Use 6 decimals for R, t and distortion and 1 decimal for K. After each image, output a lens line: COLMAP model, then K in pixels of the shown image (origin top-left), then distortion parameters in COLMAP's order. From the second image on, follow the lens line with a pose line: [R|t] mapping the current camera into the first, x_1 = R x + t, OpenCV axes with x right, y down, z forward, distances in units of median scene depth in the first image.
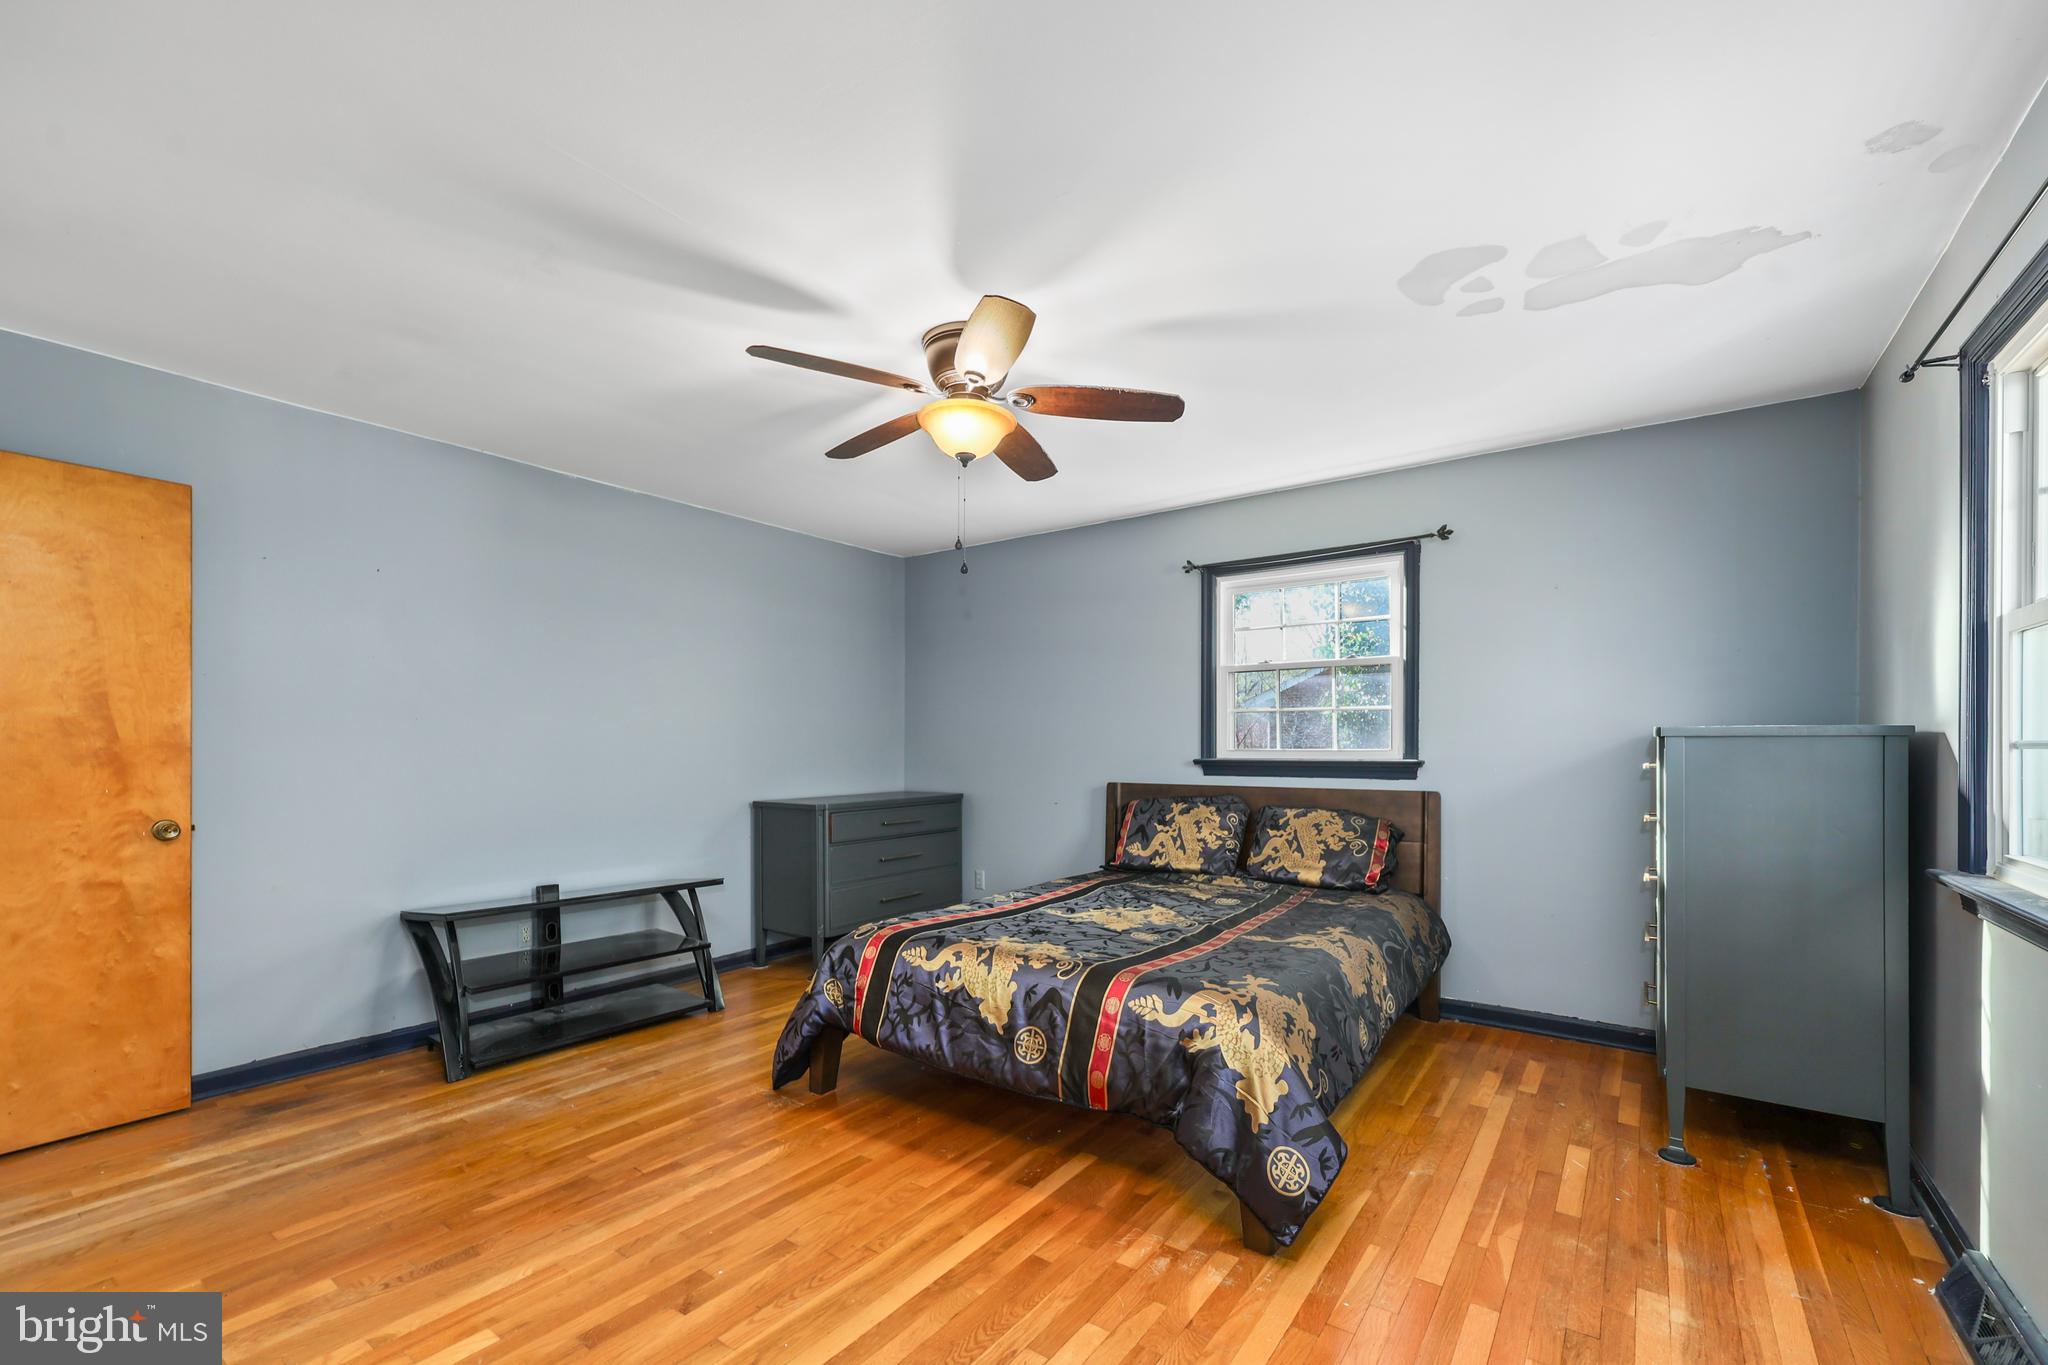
lens RADIAL K [[850.3, 0, 1011.4], [0, 850.3, 750.7], [0, 0, 1]] dist [0.001794, 0.000165]
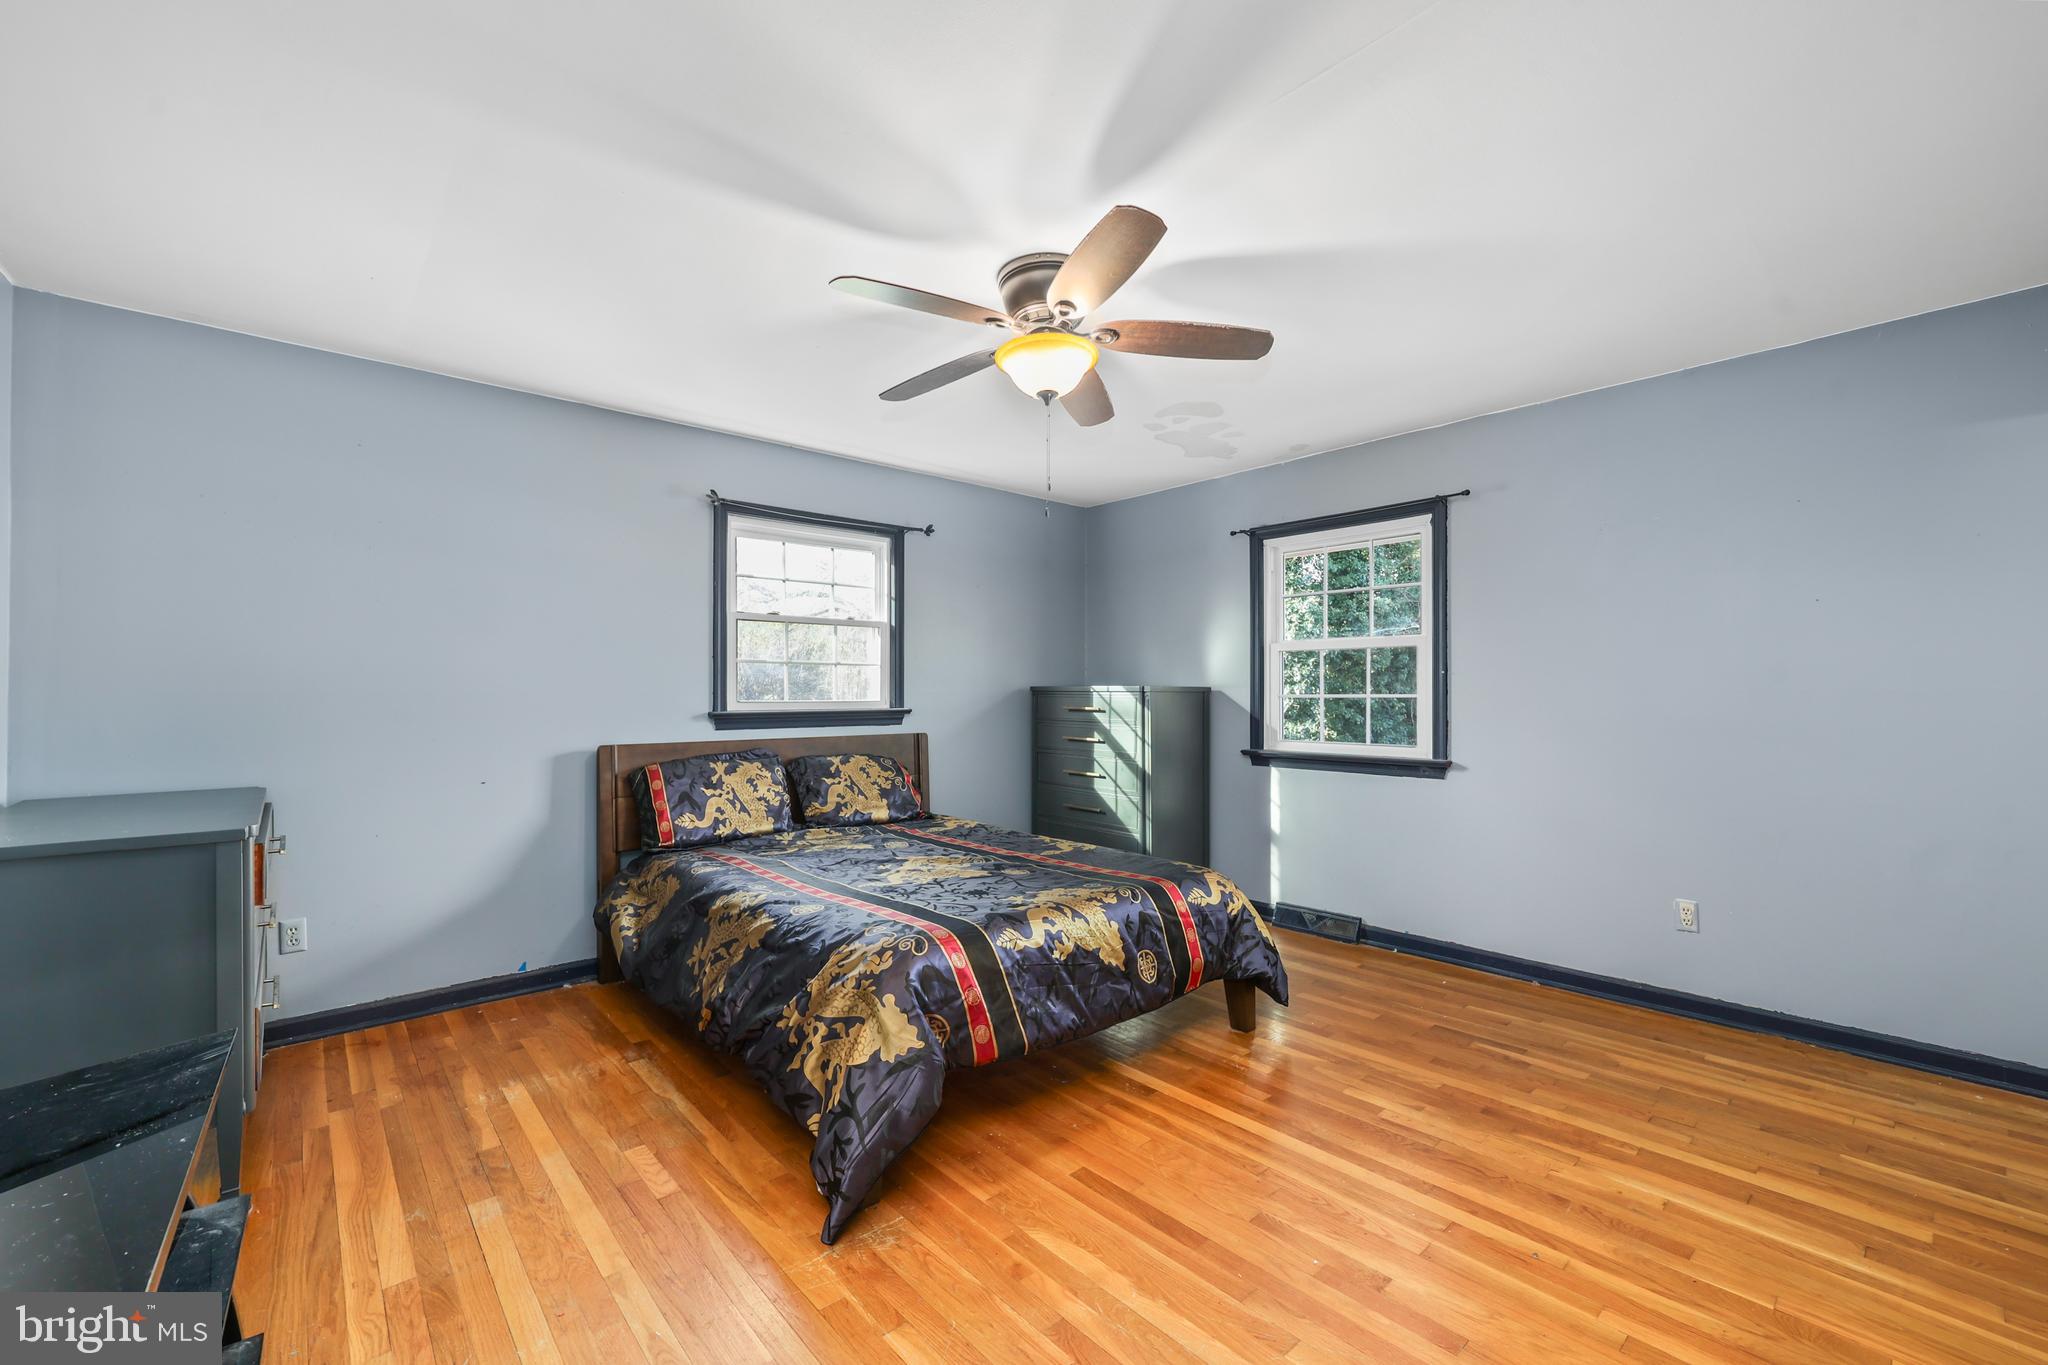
lens RADIAL K [[850.3, 0, 1021.1], [0, 850.3, 687.6], [0, 0, 1]] dist [0.001794, 0.000165]
pose [[0.222585, 0.007654, 0.974883, -0.677551], [0.007584, 0.999925, -0.009583, -0.005949], [-0.974884, 0.009526, 0.222510, 0.558939]]
